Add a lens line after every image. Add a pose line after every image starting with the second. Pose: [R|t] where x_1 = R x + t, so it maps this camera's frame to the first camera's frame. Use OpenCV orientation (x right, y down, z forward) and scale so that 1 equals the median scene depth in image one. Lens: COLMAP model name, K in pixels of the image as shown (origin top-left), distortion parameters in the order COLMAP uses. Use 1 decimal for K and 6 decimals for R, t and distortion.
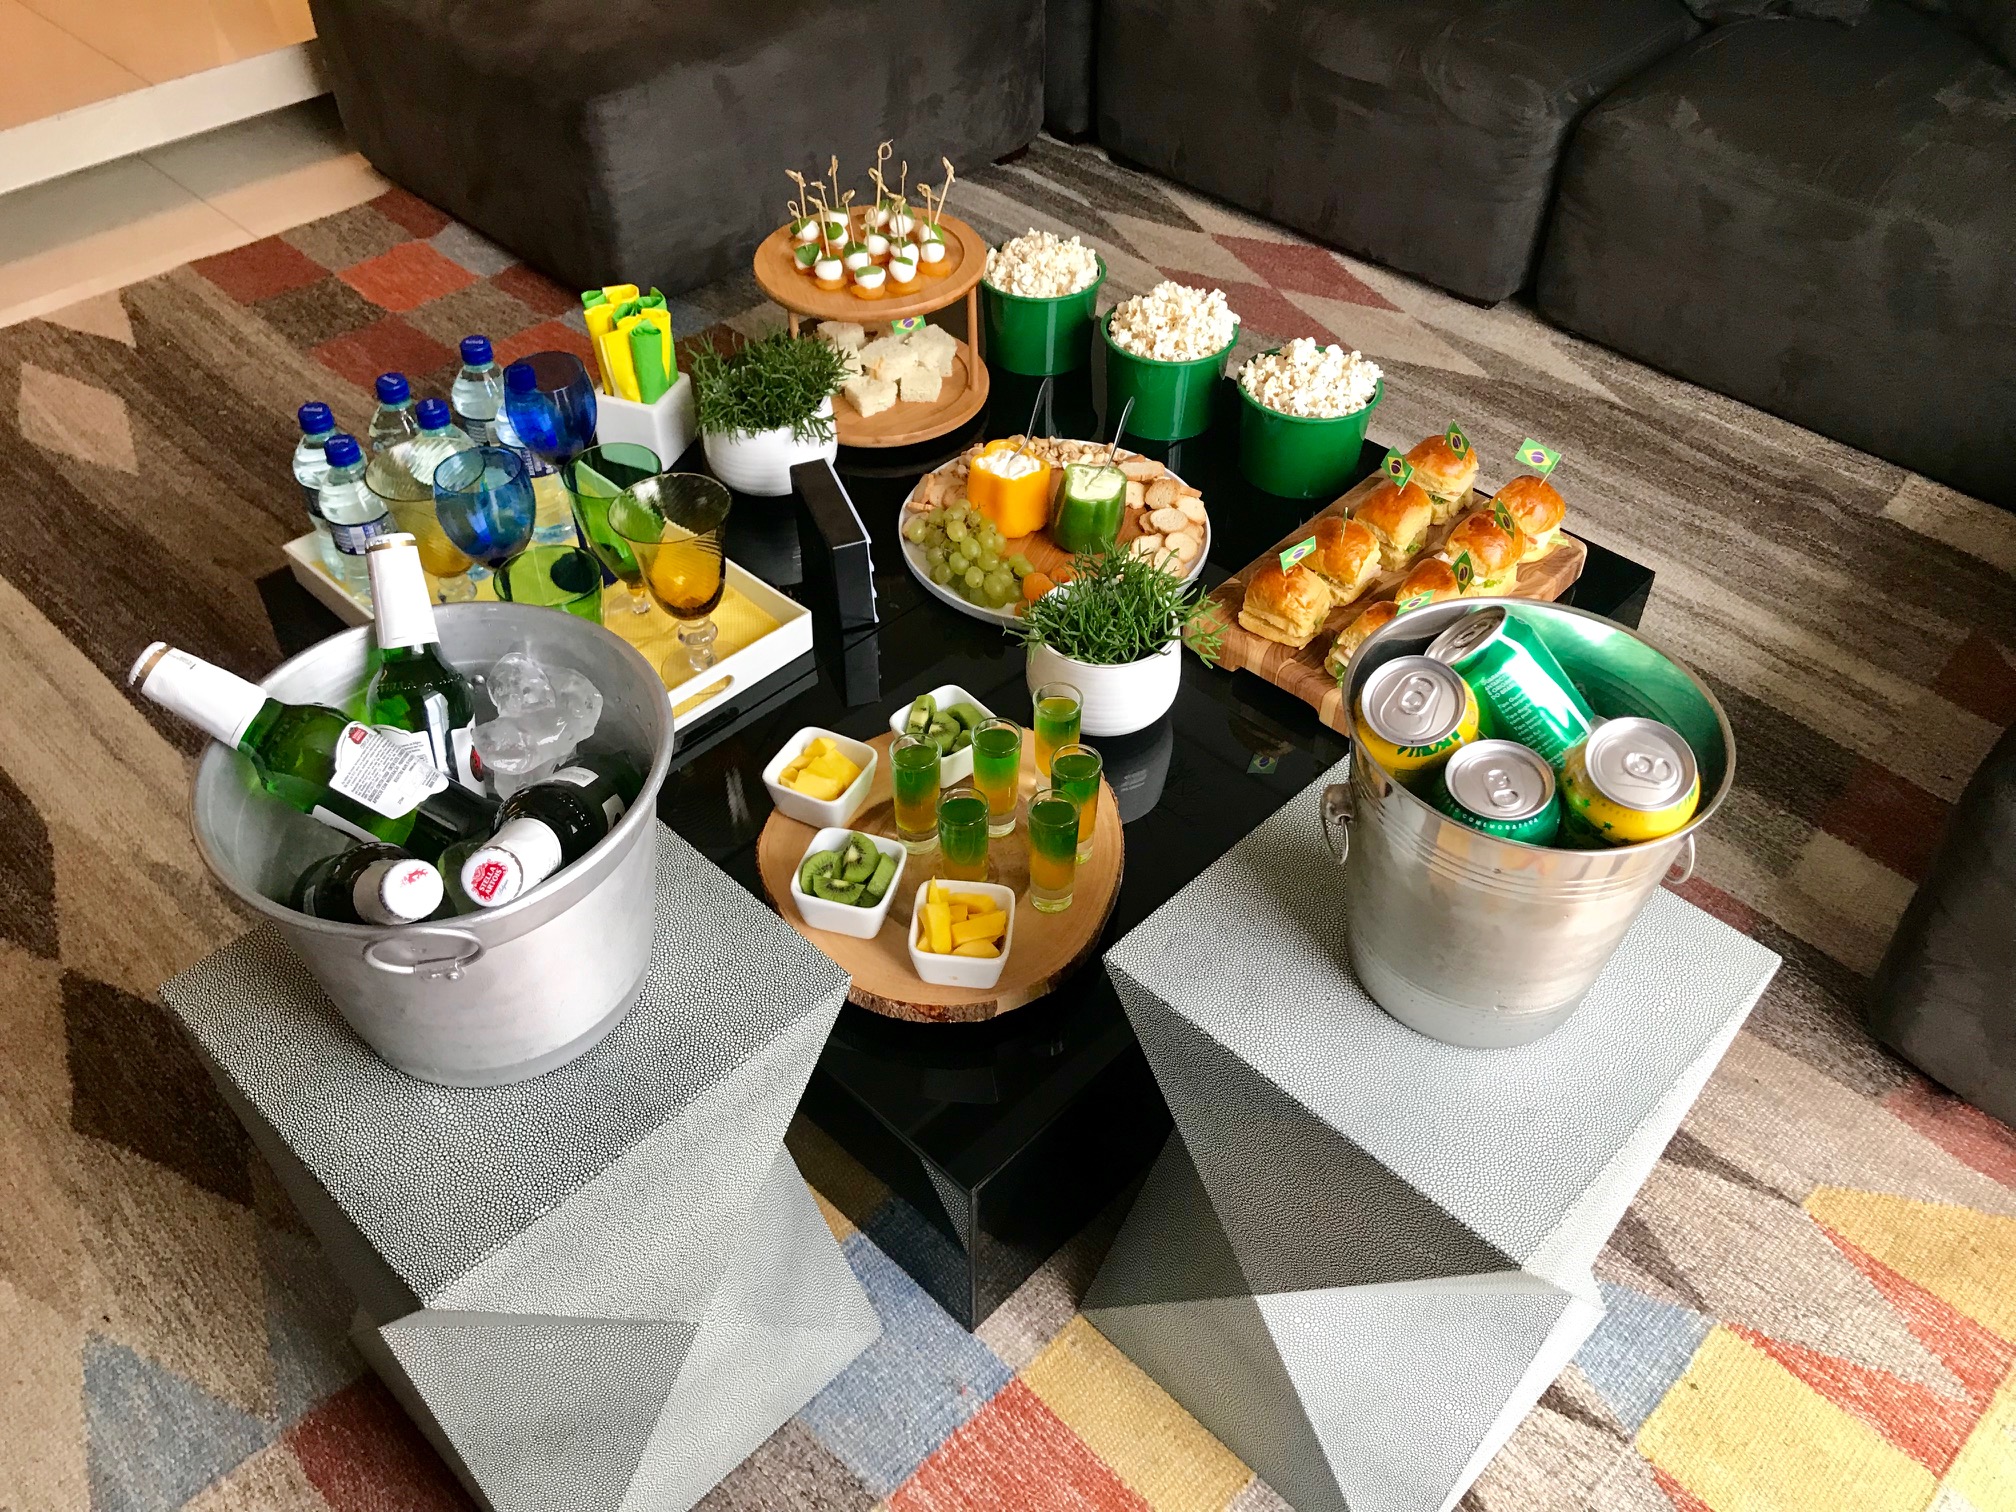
lens RADIAL K [[1661.0, 0, 1017.1], [0, 1661.0, 752.4], [0, 0, 1]] dist [0.039540, -0.031441]
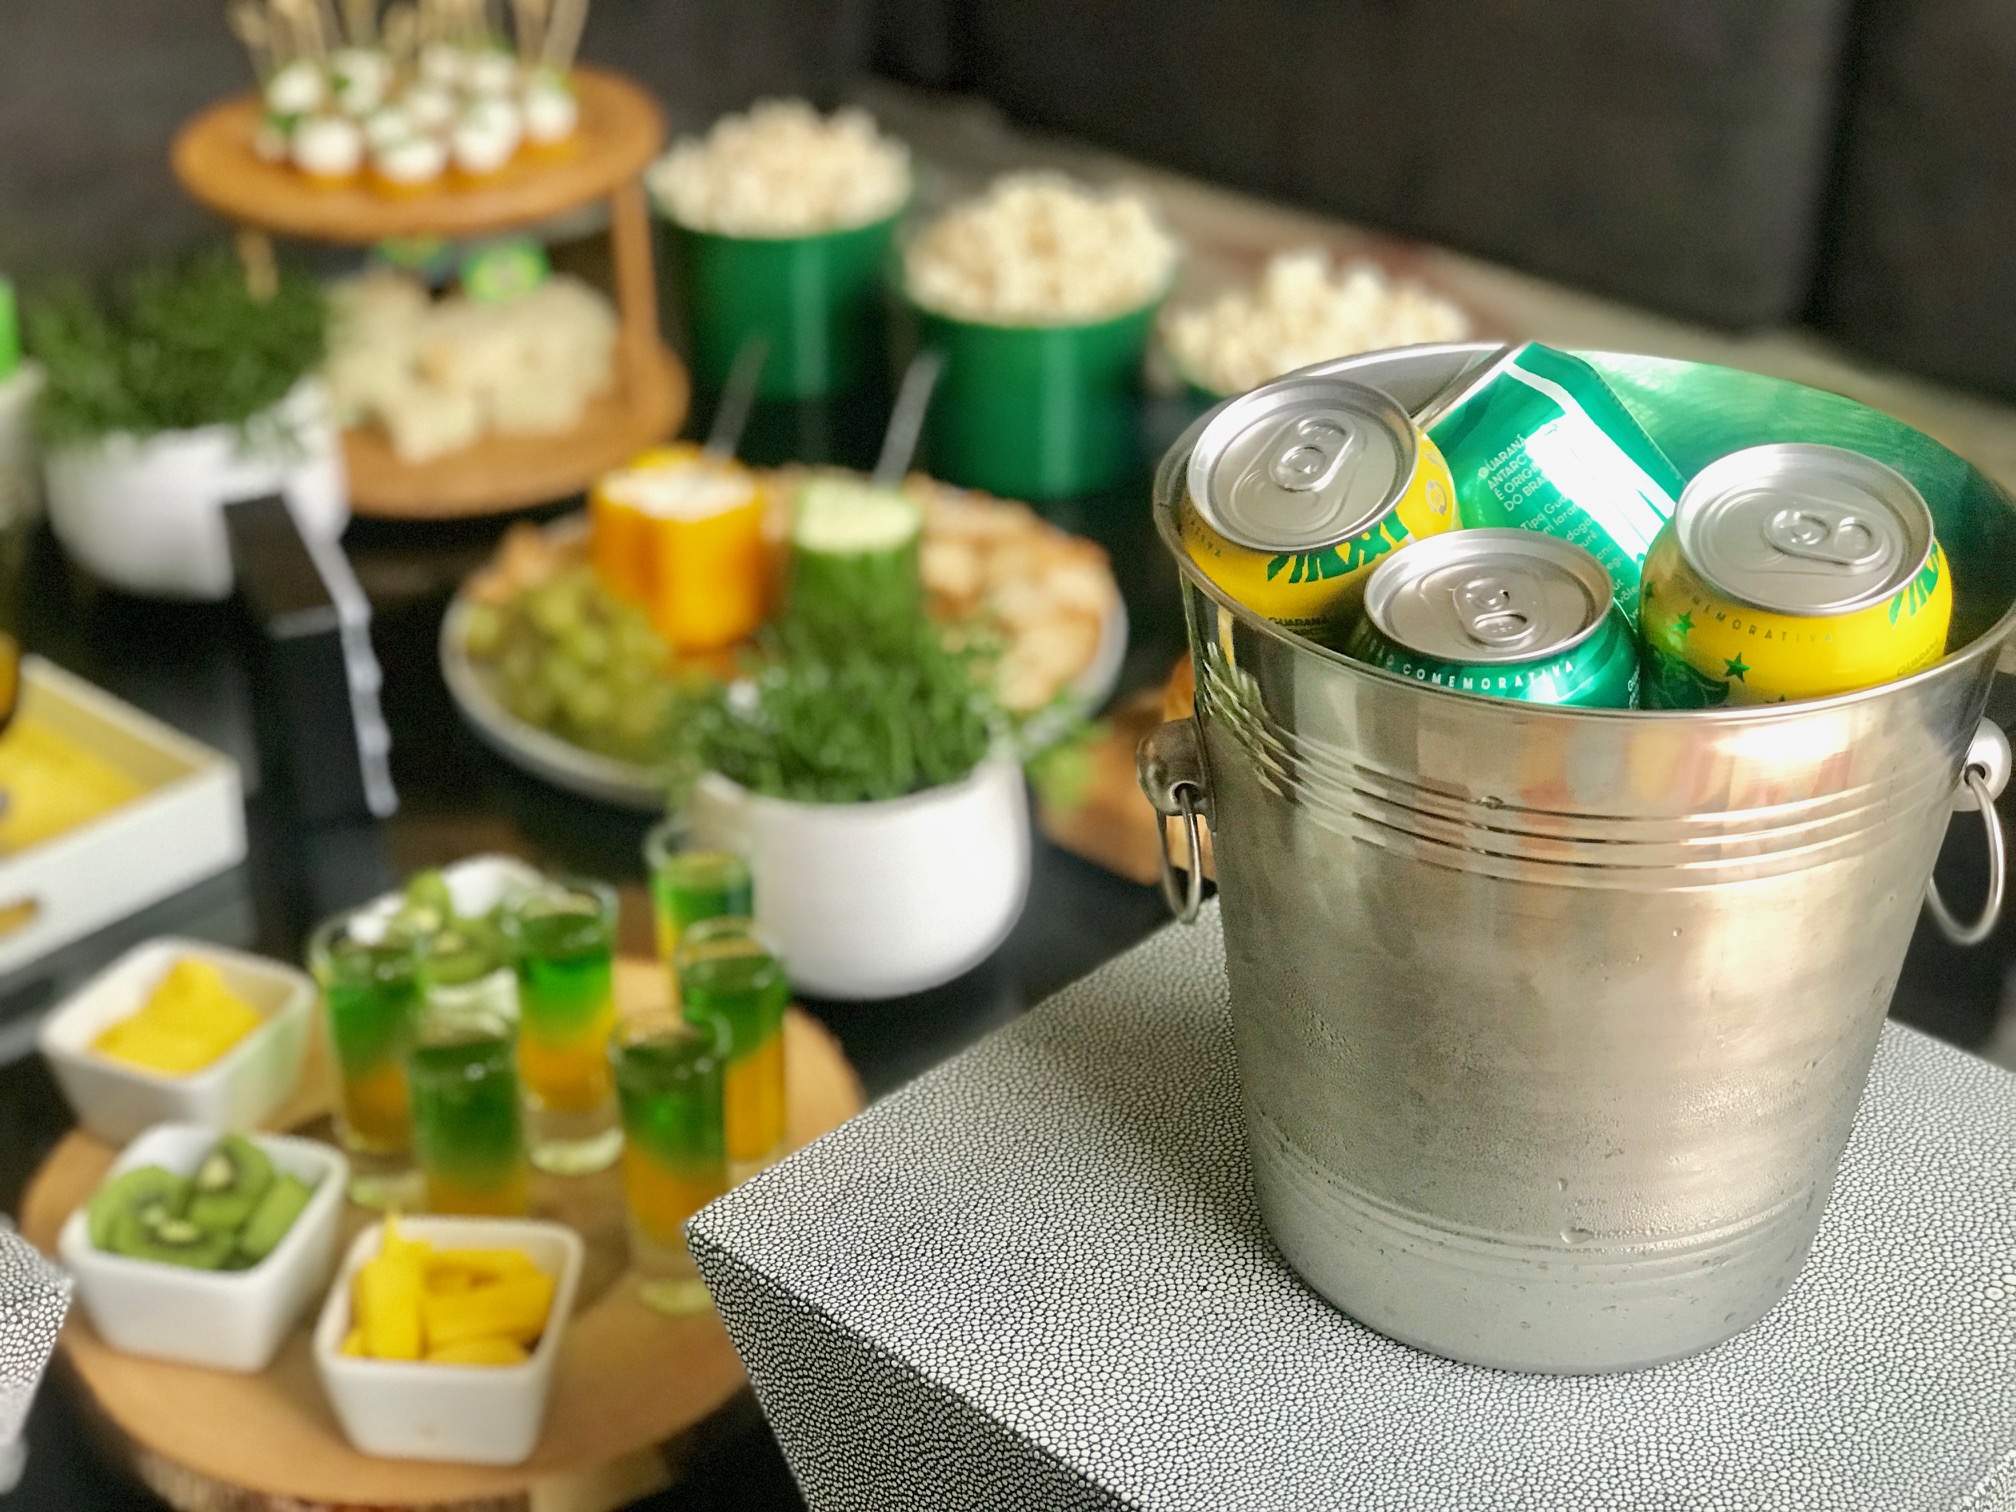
lens RADIAL K [[3344.4, 0, 1009.0], [0, 3344.4, 760.3], [0, 0, 1]] dist [0.059982, 0.000000]
pose [[0.999791, -0.019528, 0.006055, 0.079312], [0.020412, 0.970216, -0.241380, 0.129676], [-0.001161, 0.241453, 0.970412, 0.087401]]
